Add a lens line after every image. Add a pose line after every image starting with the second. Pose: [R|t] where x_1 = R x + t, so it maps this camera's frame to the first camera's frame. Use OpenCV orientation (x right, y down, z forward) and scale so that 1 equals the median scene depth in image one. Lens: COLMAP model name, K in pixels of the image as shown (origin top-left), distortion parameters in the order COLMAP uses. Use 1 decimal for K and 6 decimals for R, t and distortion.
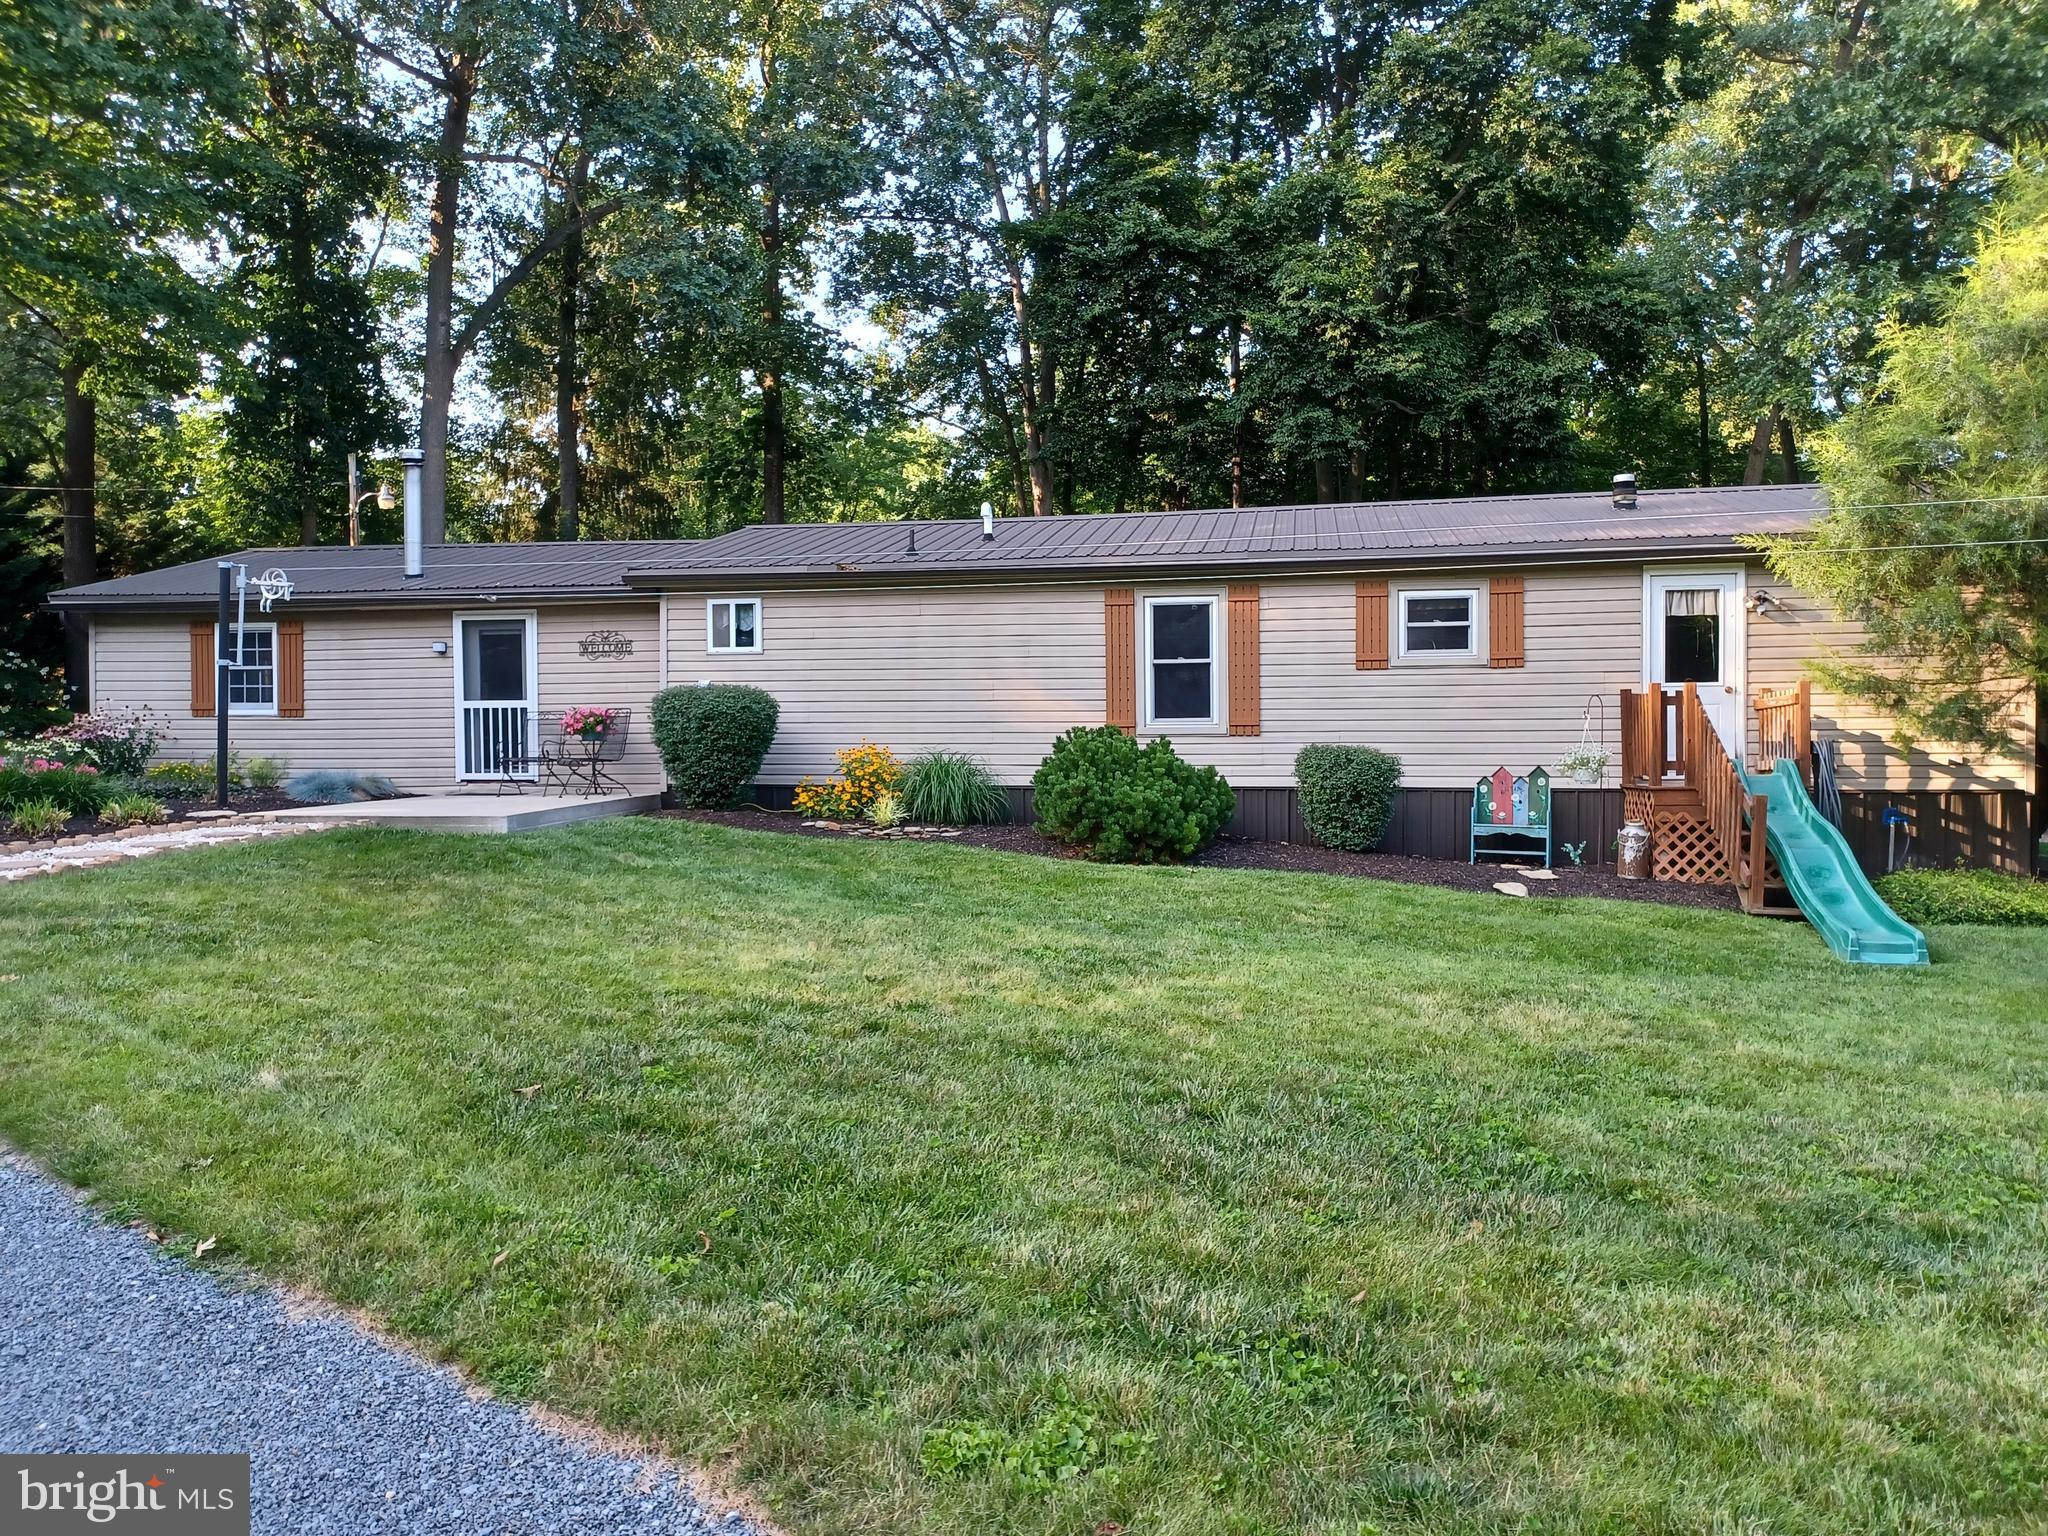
lens RADIAL K [[1498.5, 0, 1012.6], [0, 1498.5, 761.4], [0, 0, 1]] dist [0.066289, -0.063250]
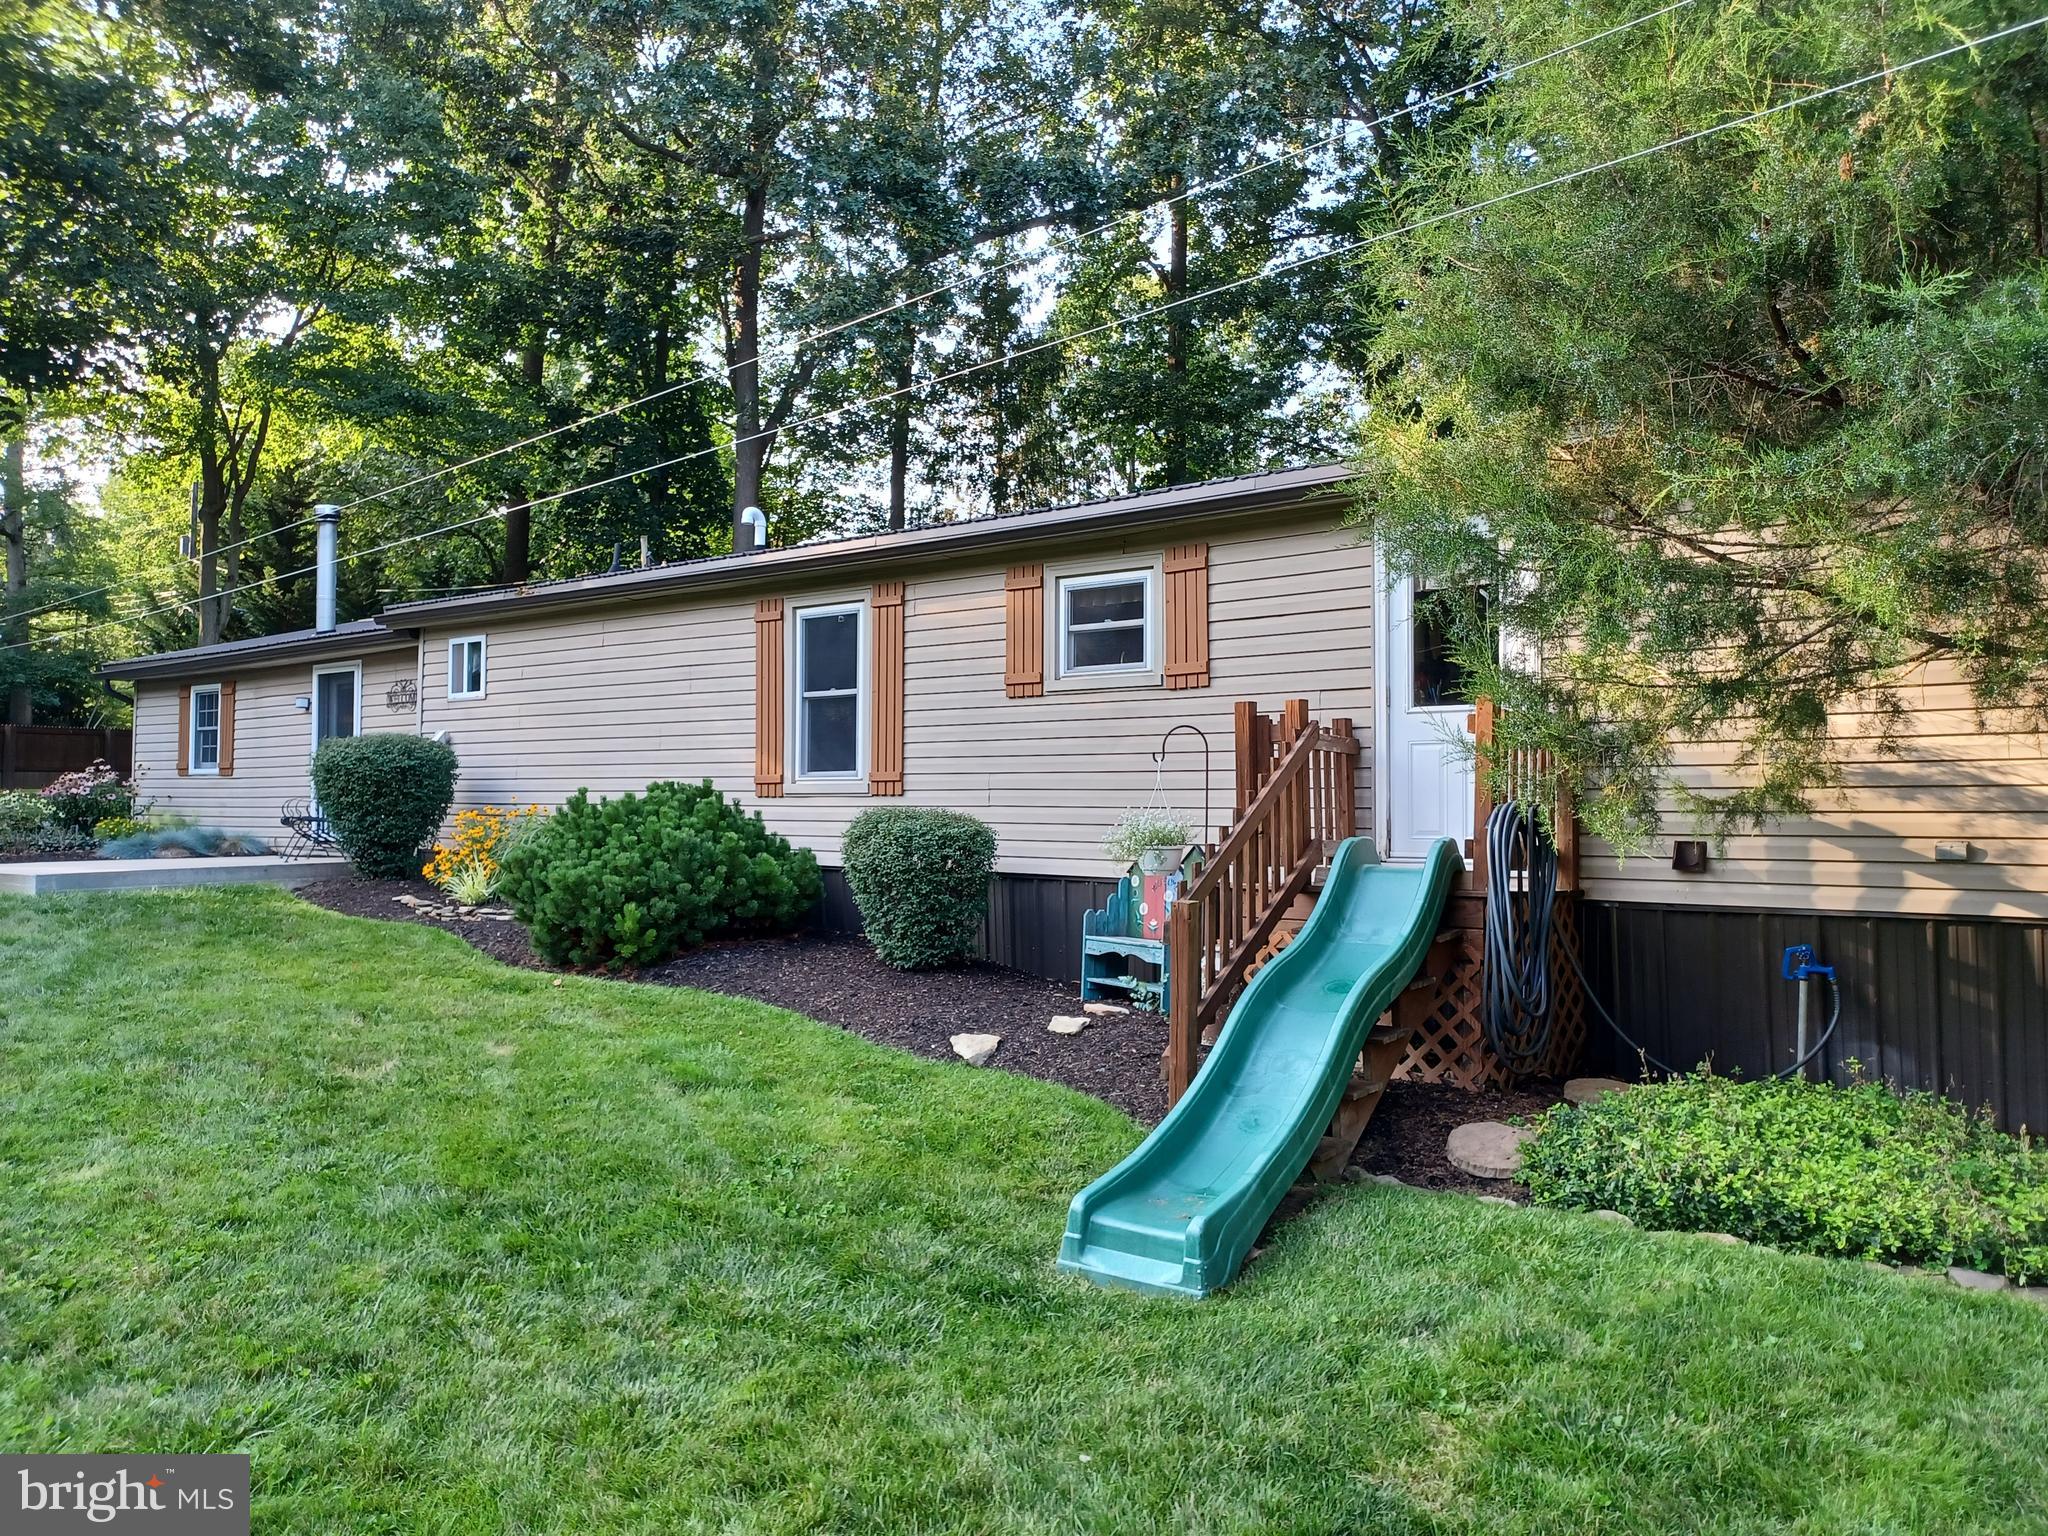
lens RADIAL K [[1498.5, 0, 1012.6], [0, 1498.5, 761.4], [0, 0, 1]] dist [0.066289, -0.063250]
pose [[0.891299, -0.003909, -0.453400, 0.520119], [-0.021940, 0.998420, -0.051738, 0.001853], [0.452885, 0.056062, 0.889804, 0.392972]]
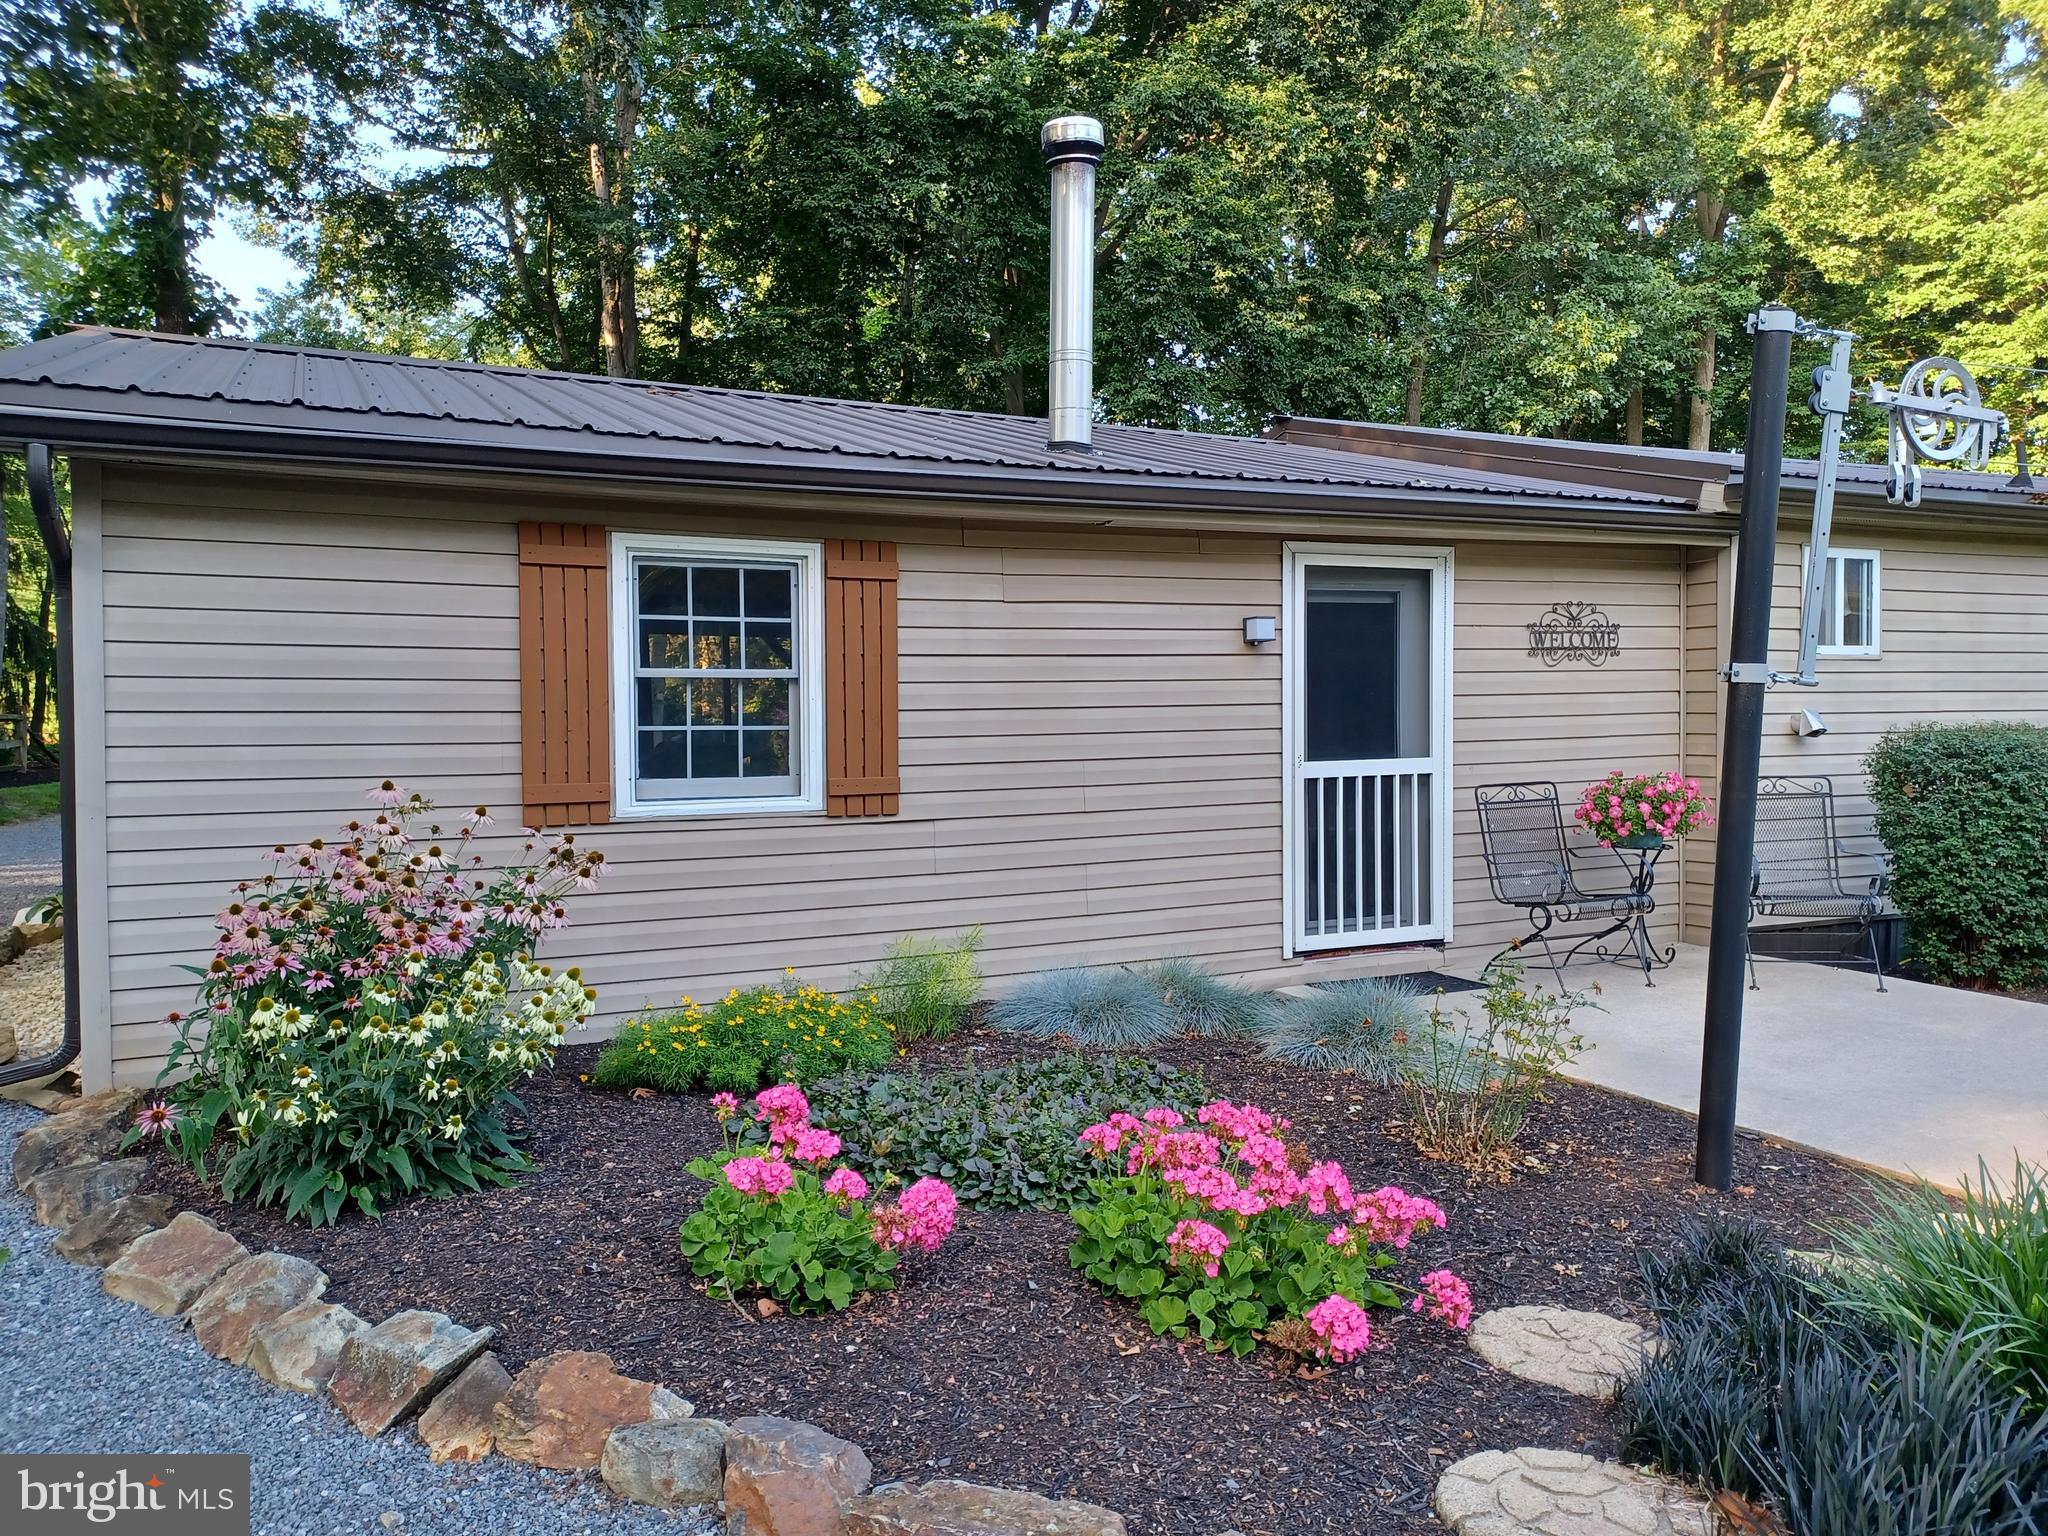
lens RADIAL K [[1470.5, 0, 1014.4], [0, 1470.5, 761.7], [0, 0, 1]] dist [0.047126, 0.002343]
pose [[0.793266, -0.024760, 0.608372, -0.752341], [0.020158, 0.999693, 0.014402, -0.052969], [-0.608542, 0.000839, 0.793521, 0.819913]]
